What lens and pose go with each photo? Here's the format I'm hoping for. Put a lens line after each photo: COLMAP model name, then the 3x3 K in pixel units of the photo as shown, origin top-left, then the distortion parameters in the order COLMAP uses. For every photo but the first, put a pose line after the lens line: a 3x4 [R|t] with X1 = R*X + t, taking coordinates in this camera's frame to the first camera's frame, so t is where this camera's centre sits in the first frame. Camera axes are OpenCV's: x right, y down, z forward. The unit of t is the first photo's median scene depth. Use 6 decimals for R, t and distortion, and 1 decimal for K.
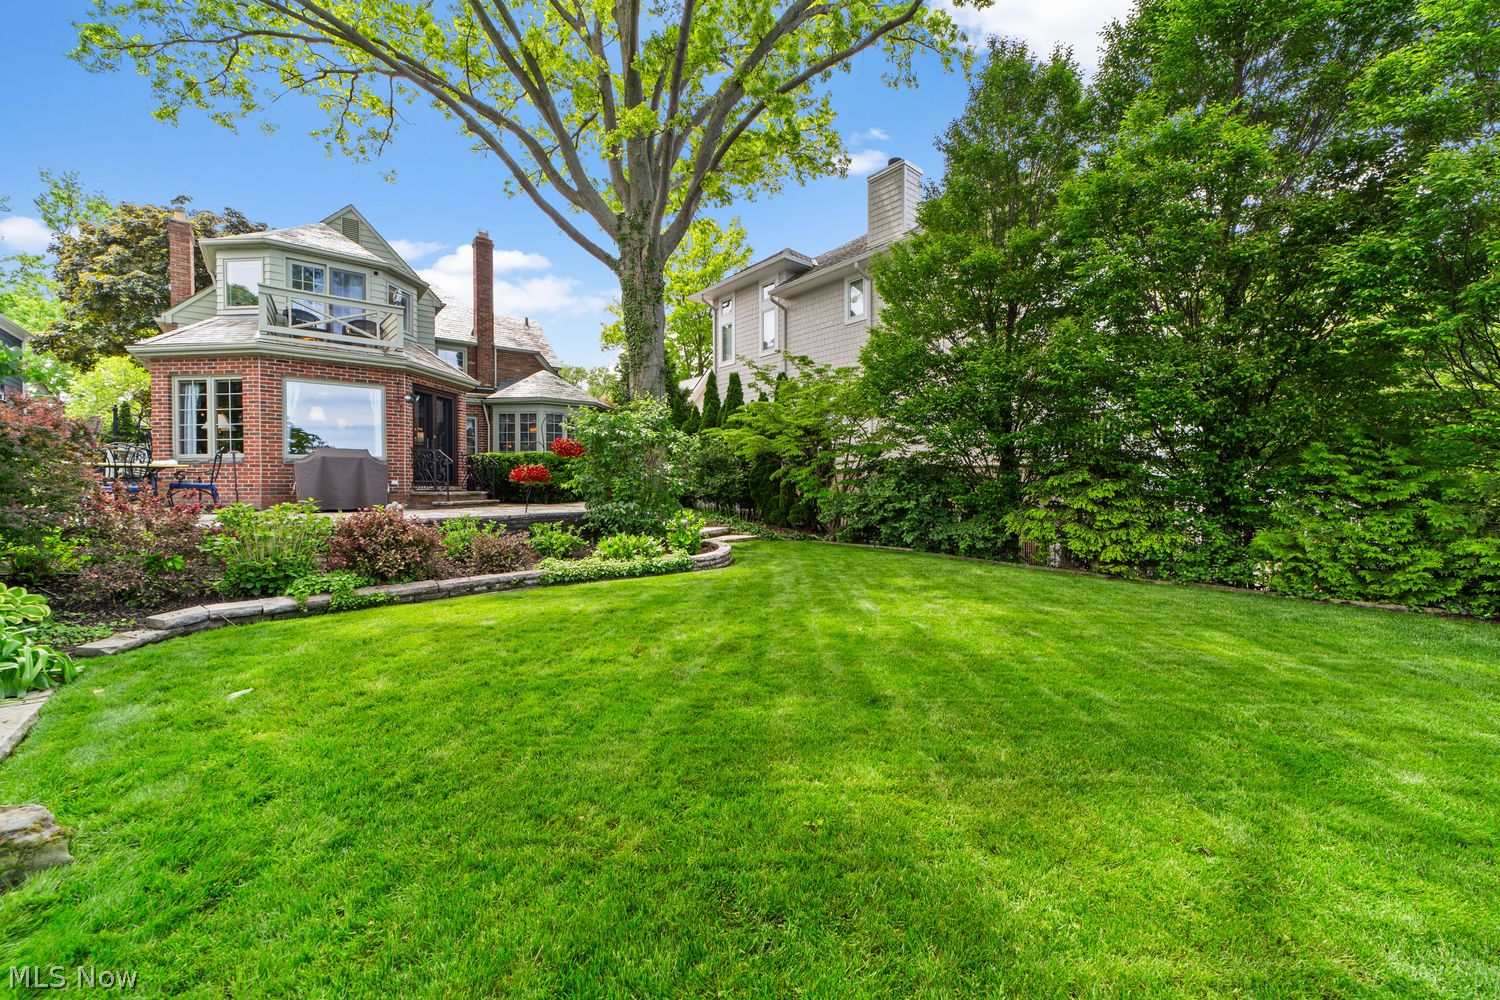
lens RADIAL K [[583.5, 0, 781.6], [0, 583.5, 495.2], [0, 0, 1]] dist [-0.011569, 0.004248]
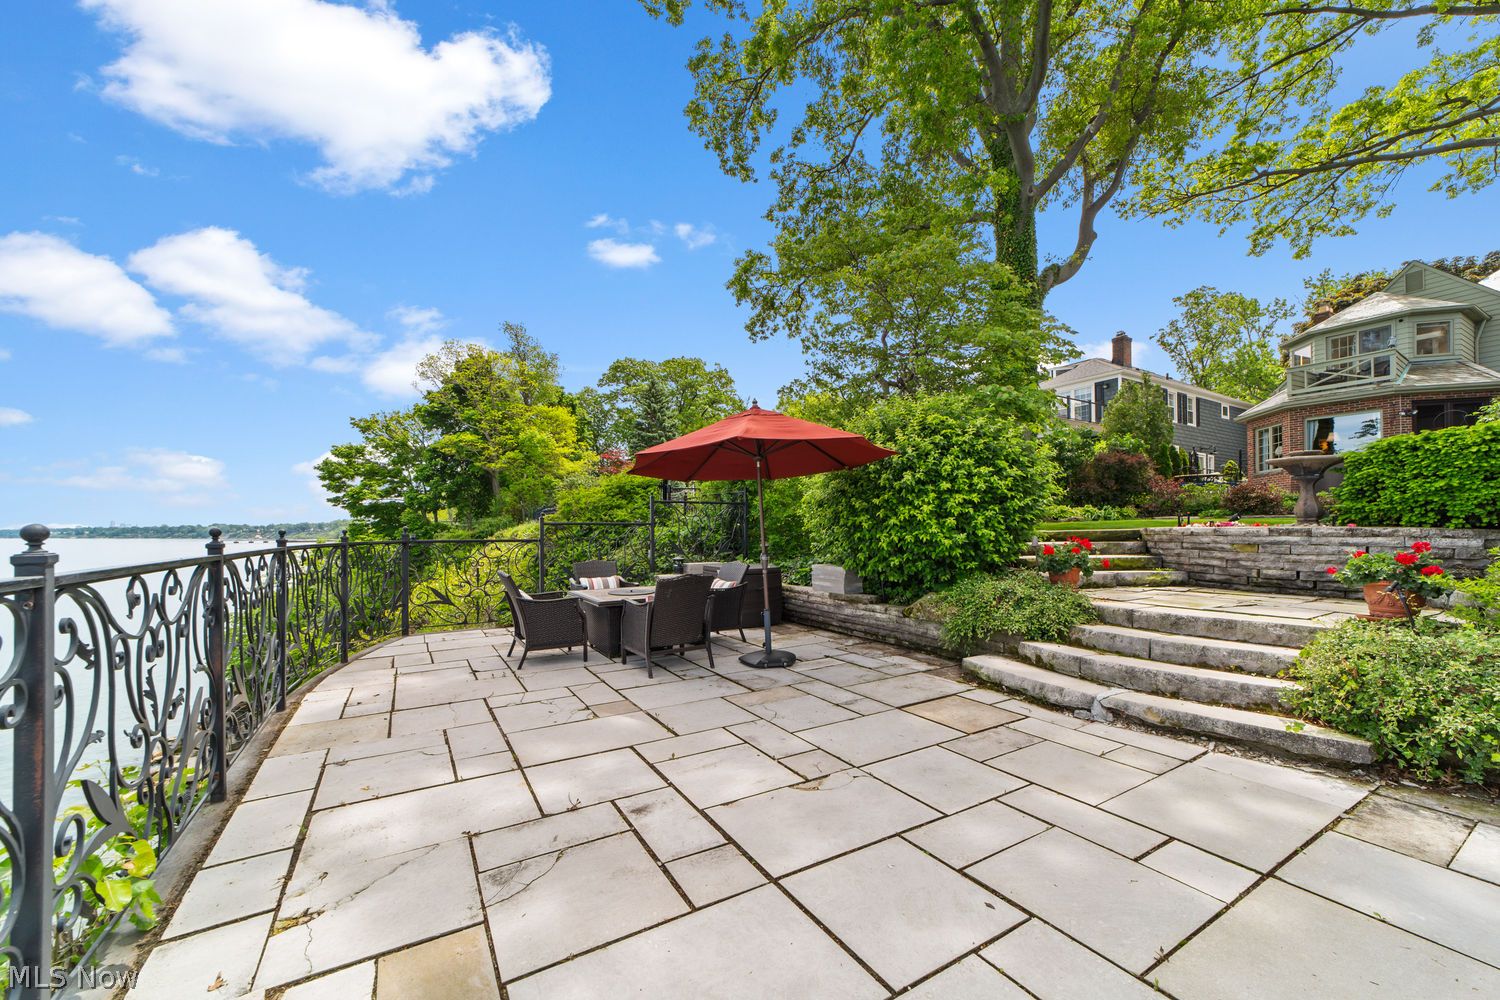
lens RADIAL K [[583.5, 0, 749.9], [0, 583.5, 522.6], [0, 0, 1]] dist [-0.011569, 0.004248]
pose [[-0.157647, -0.004271, -0.987486, 0.738664], [-0.004171, 0.999985, -0.003660, 0.076328], [0.987487, 0.003542, -0.157662, -0.219756]]
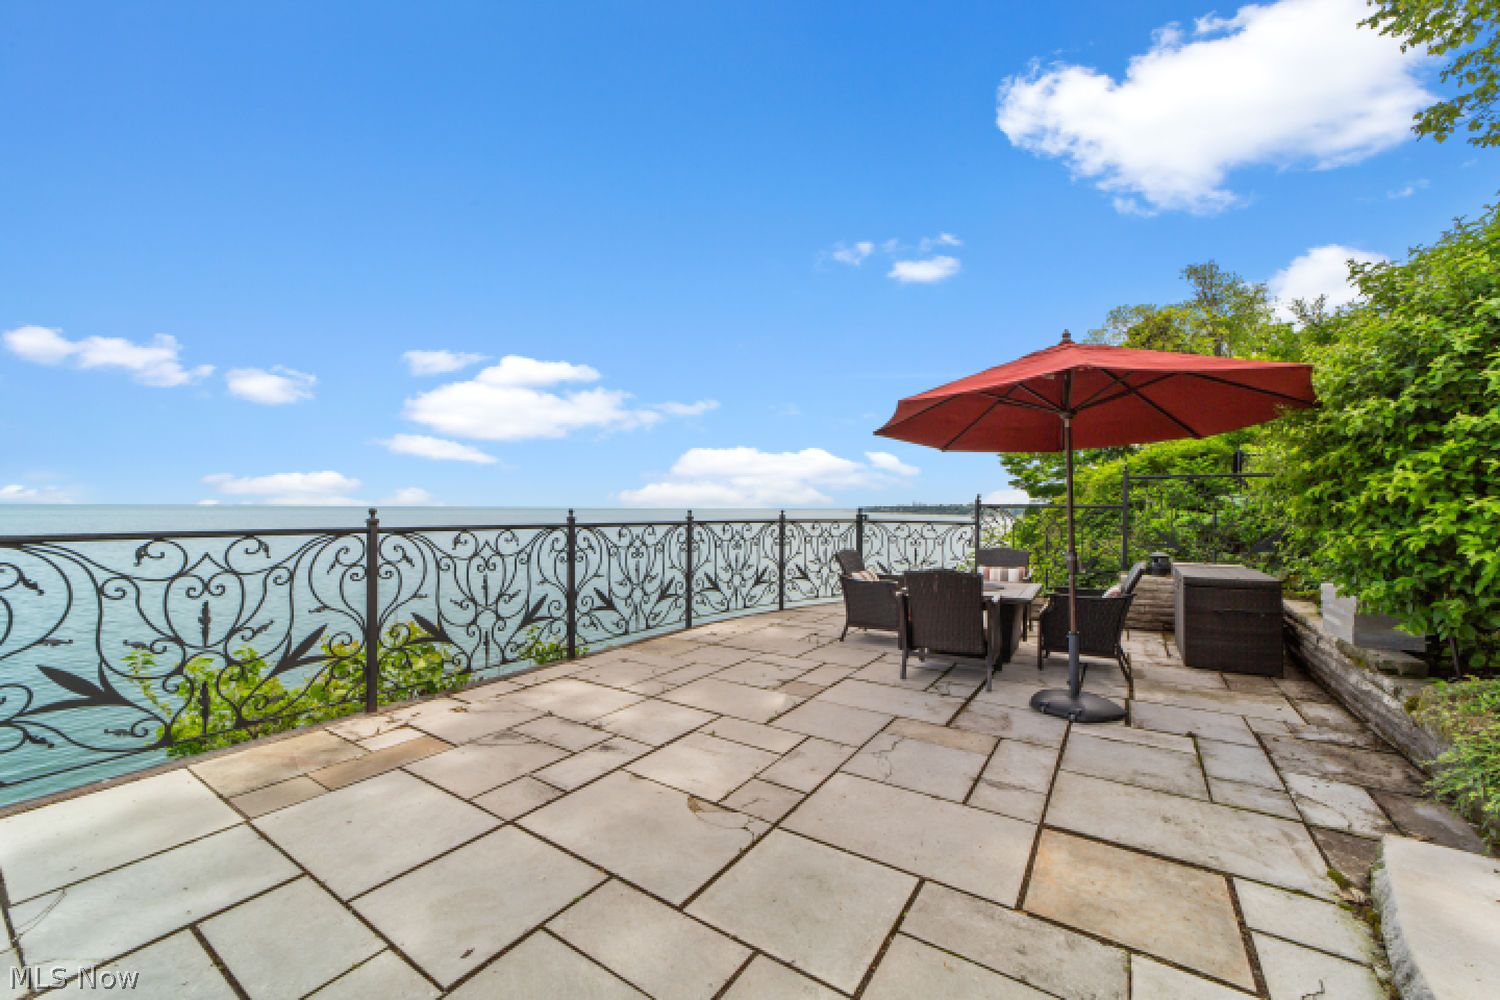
lens RADIAL K [[583.5, 0, 742.9], [0, 583.5, 504.5], [0, 0, 1]] dist [-0.011569, 0.004248]
pose [[-0.959889, -0.003296, -0.280362, 0.593621], [-0.005199, 0.999968, 0.006047, 0.073243], [0.280333, 0.007262, -0.959875, -0.075787]]
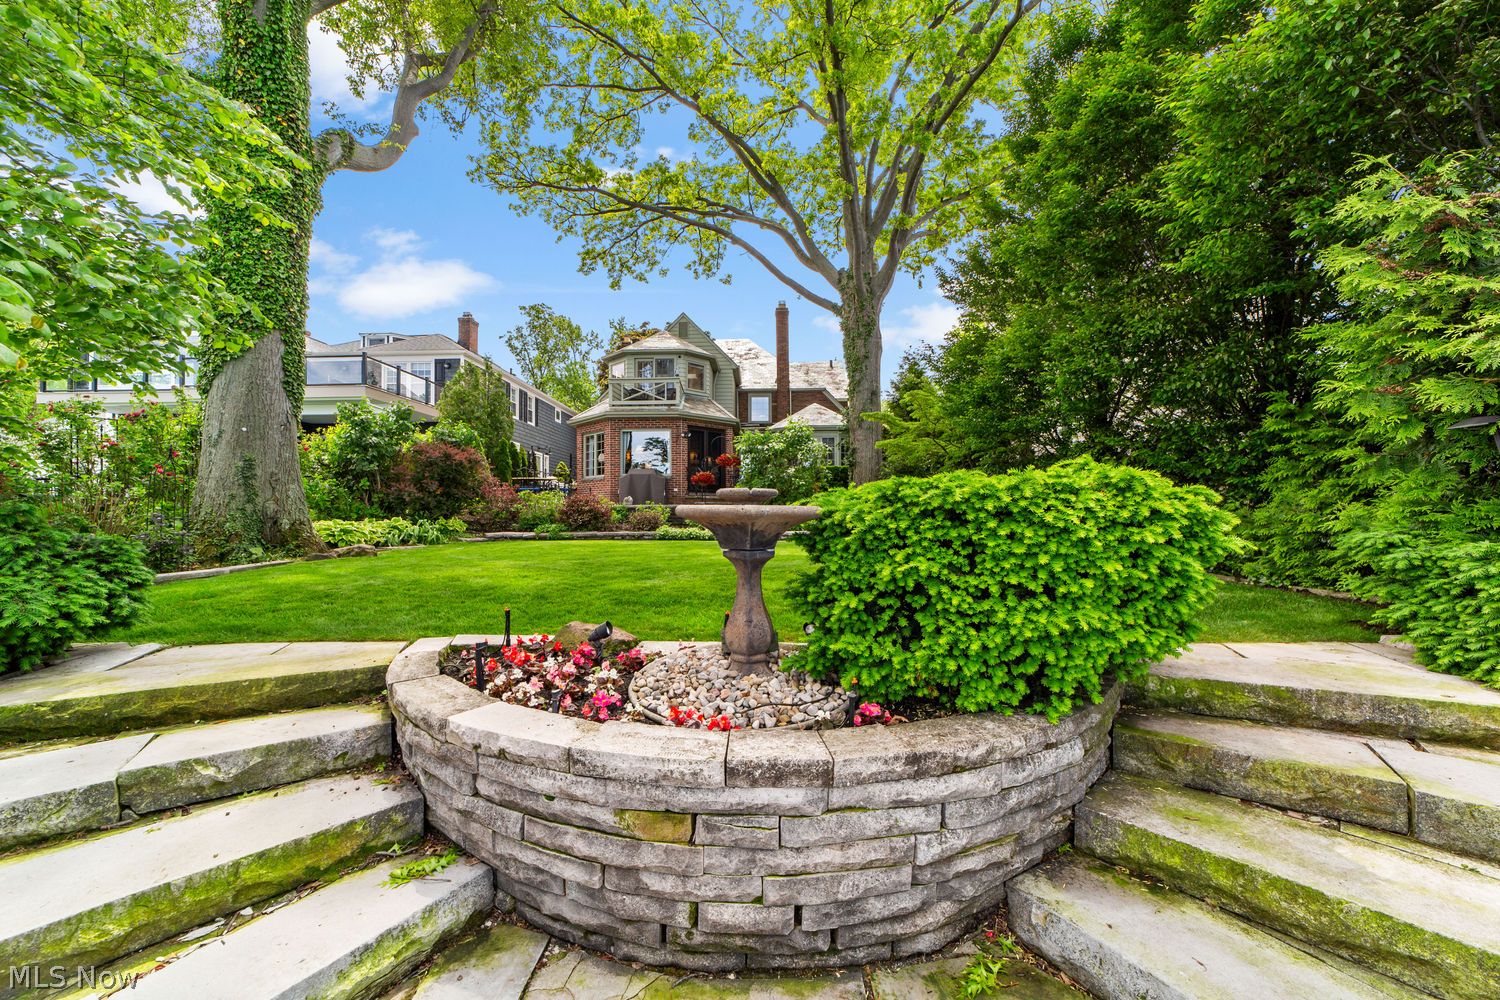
lens RADIAL K [[583.5, 0, 736.1], [0, 583.5, 509.1], [0, 0, 1]] dist [-0.011569, 0.004248]
pose [[0.737717, 0.000365, -0.675110, 0.424984], [-0.008318, 0.999929, -0.008548, 0.035230], [0.675059, 0.011922, 0.737667, -0.045916]]
